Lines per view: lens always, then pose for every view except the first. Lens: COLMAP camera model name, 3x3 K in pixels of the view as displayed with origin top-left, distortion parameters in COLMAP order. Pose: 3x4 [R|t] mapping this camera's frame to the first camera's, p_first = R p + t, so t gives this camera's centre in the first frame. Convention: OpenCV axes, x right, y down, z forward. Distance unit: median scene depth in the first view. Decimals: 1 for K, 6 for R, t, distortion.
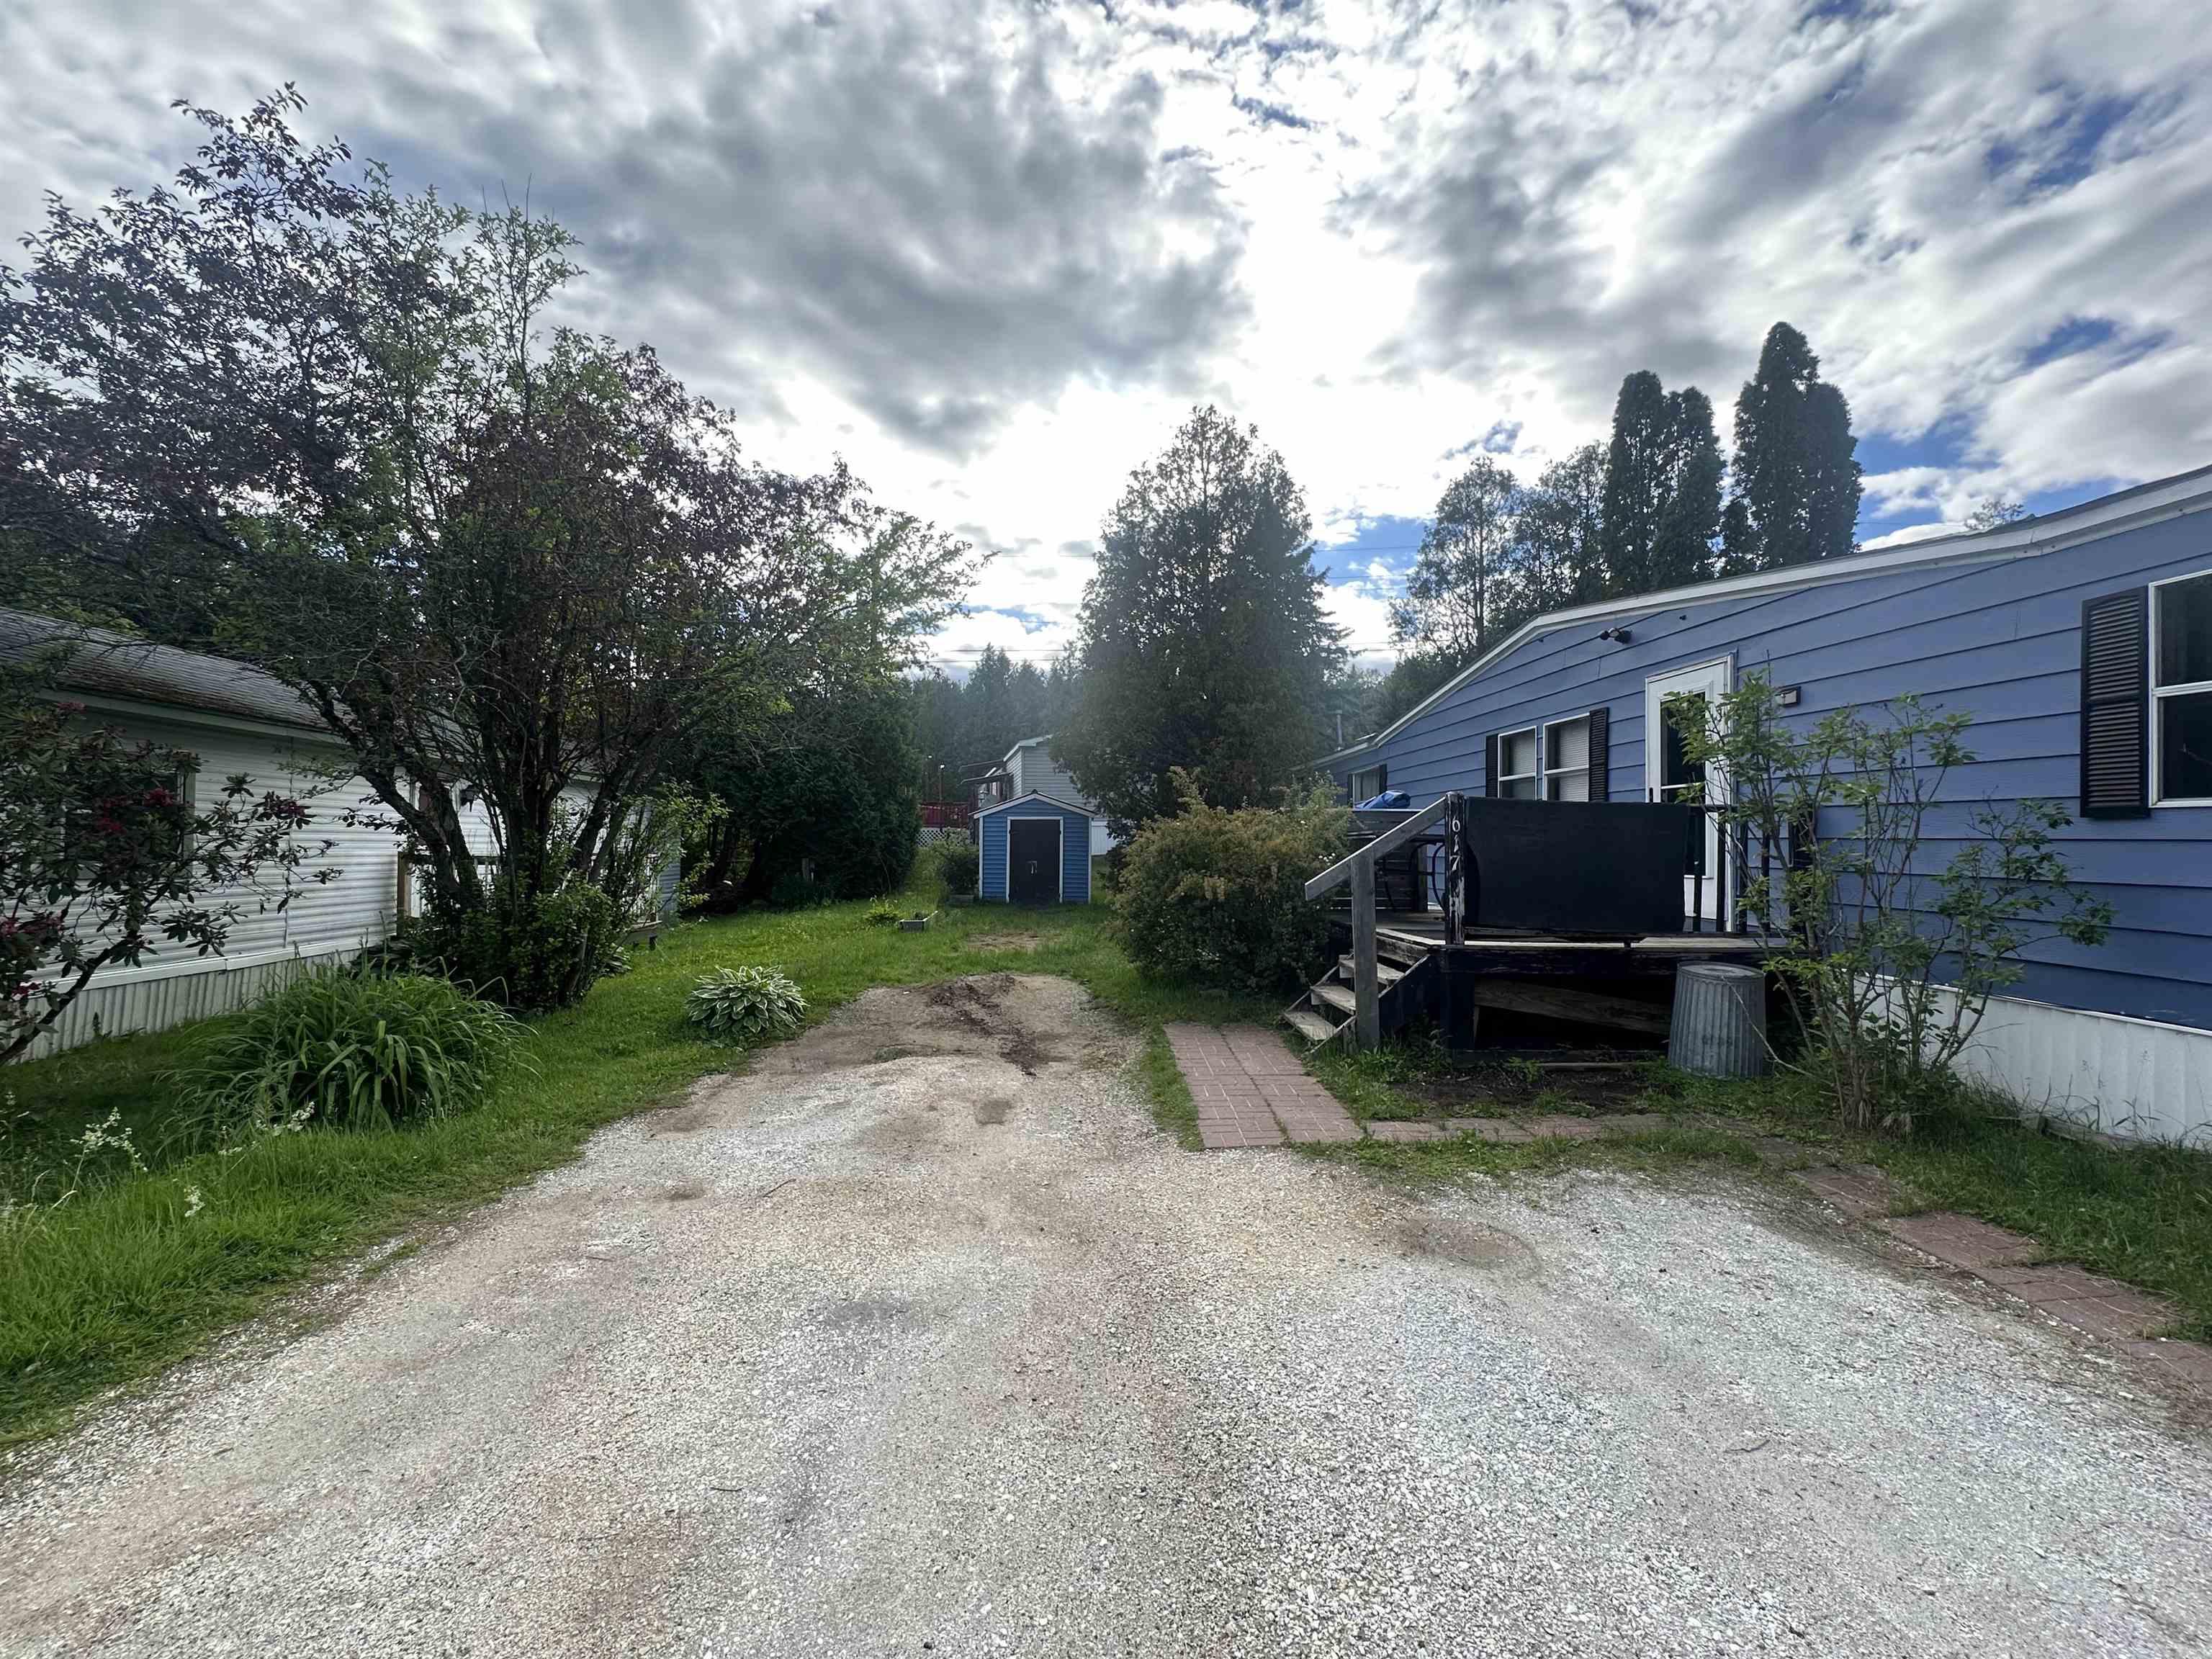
lens RADIAL K [[882.6, 0, 1107.3], [0, 882.6, 833.8], [0, 0, 1]] dist [-0.005255, 0.001166]
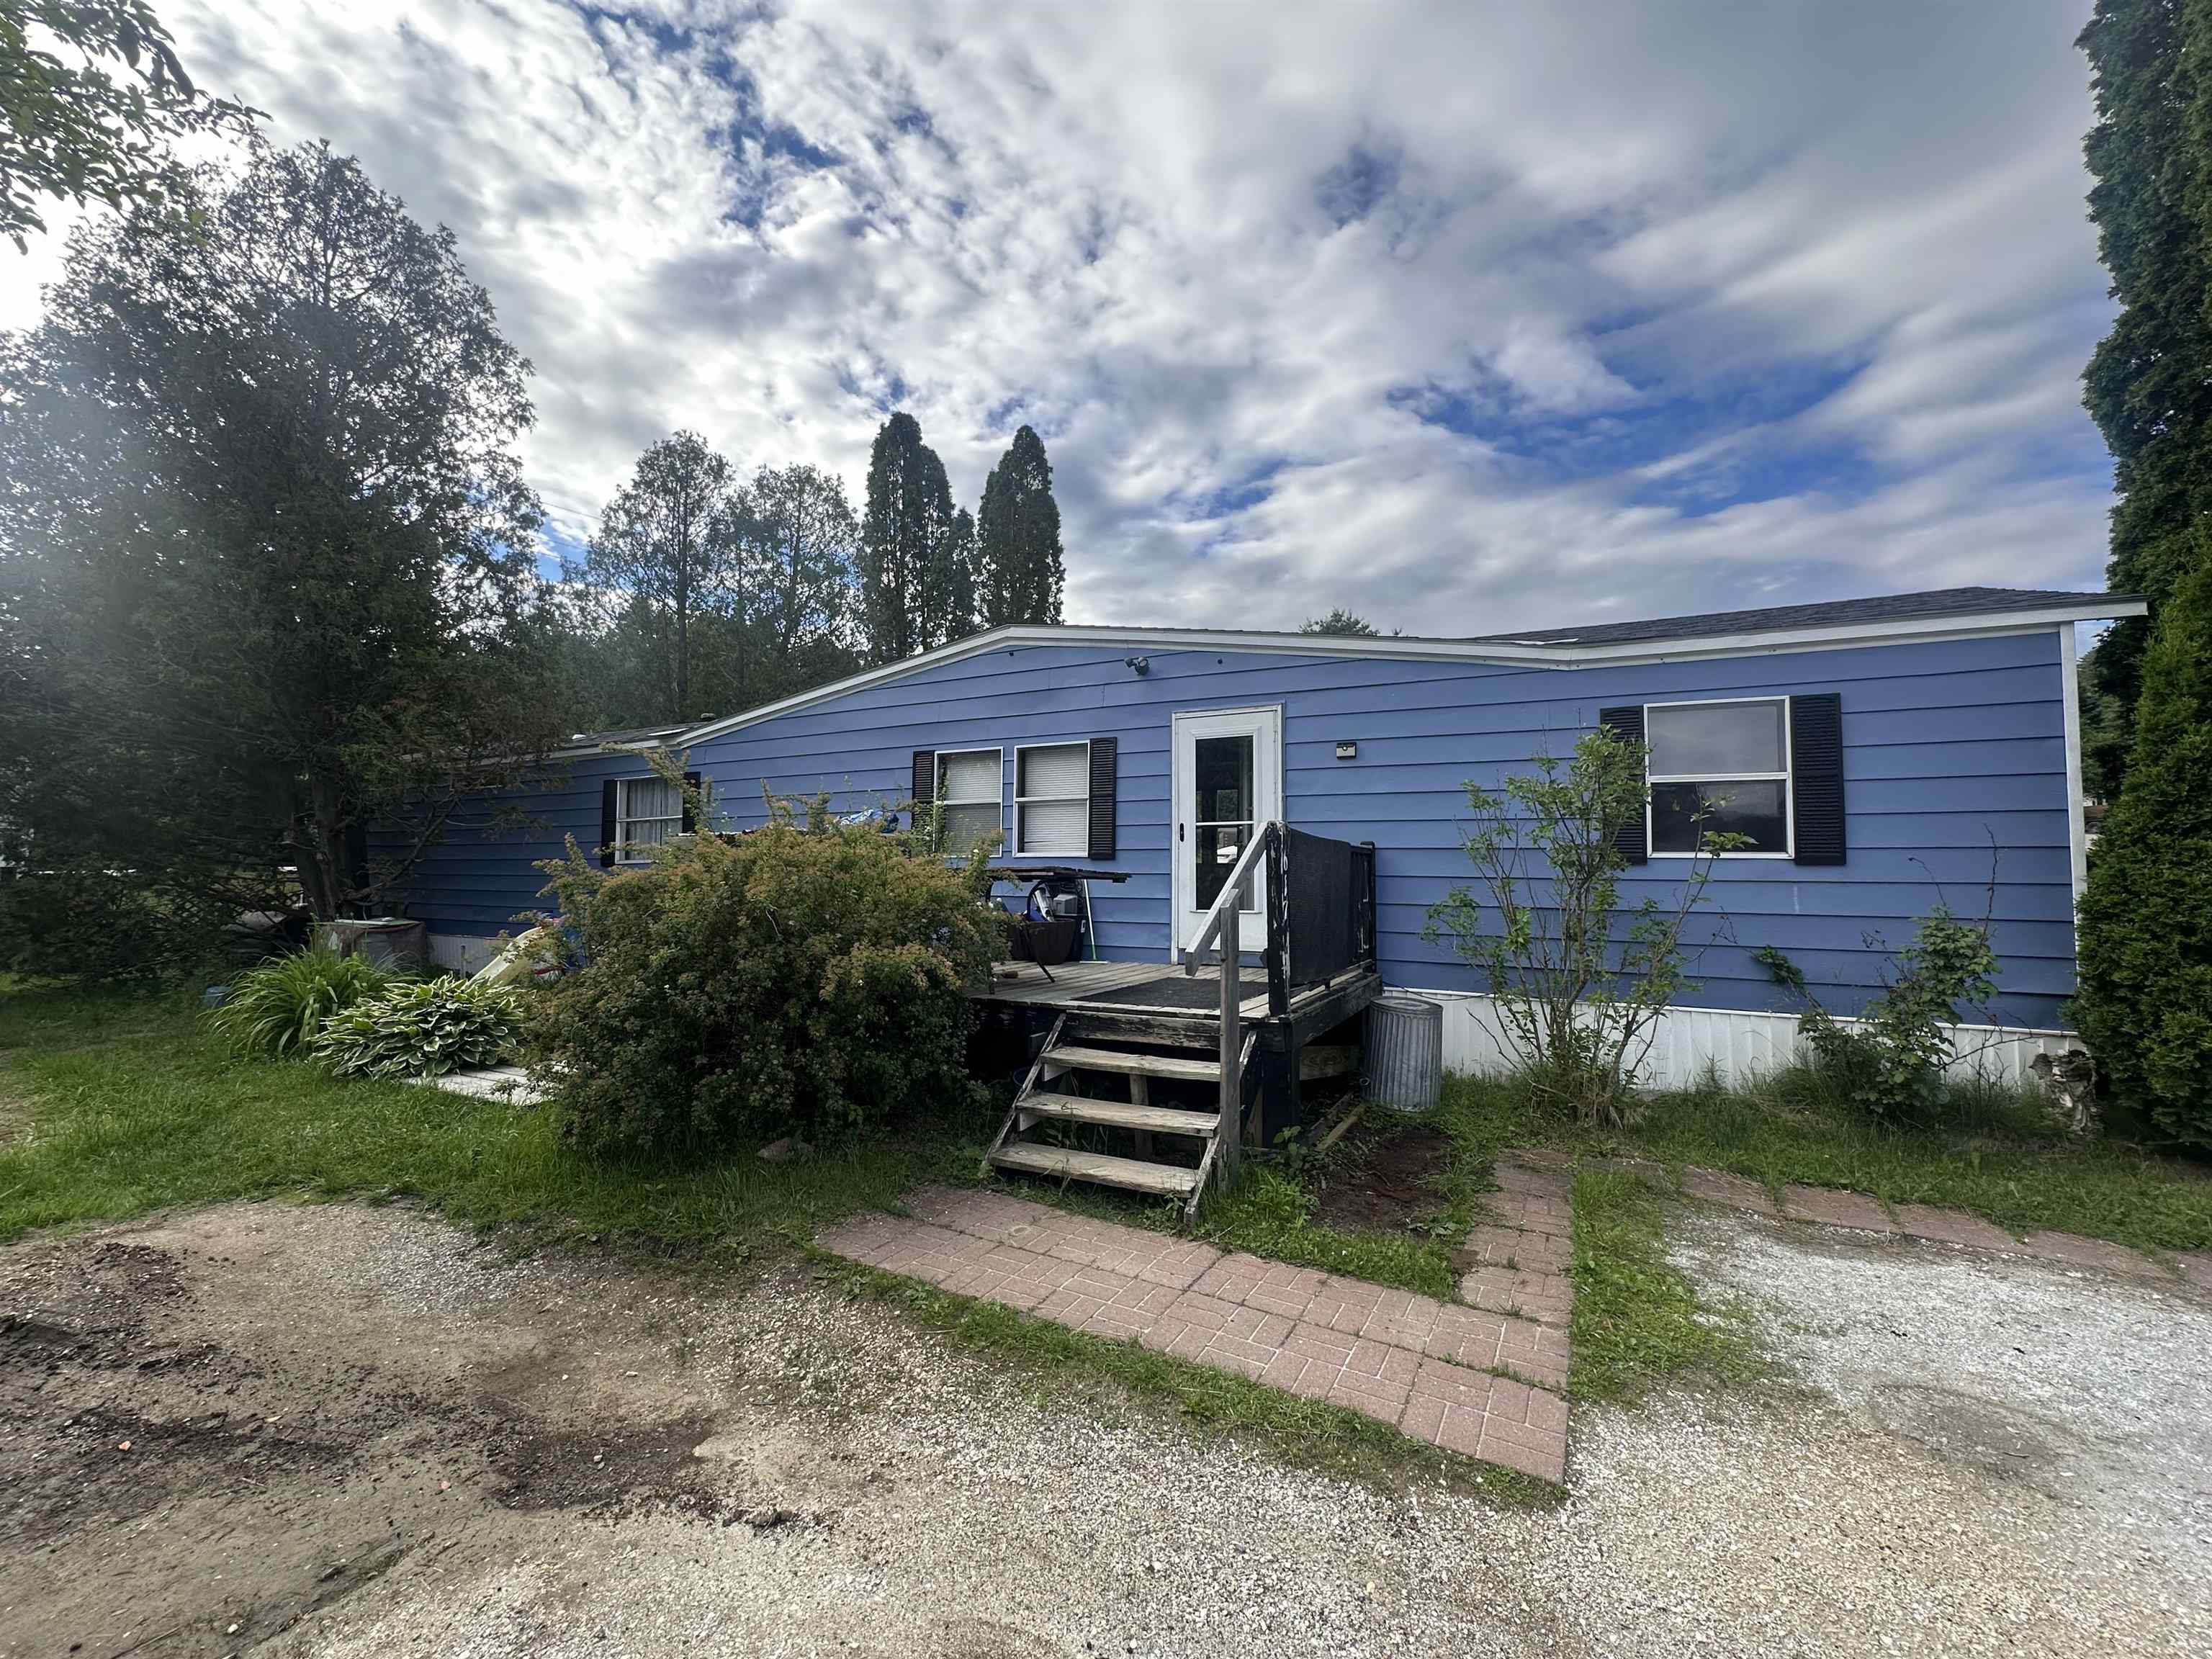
lens RADIAL K [[882.6, 0, 1106.9], [0, 882.6, 827.7], [0, 0, 1]] dist [-0.005255, 0.001166]
pose [[0.503280, 0.042752, 0.863065, -0.455844], [-0.011355, 0.999016, -0.042865, -0.005586], [-0.864049, 0.011773, 0.503270, 0.902722]]
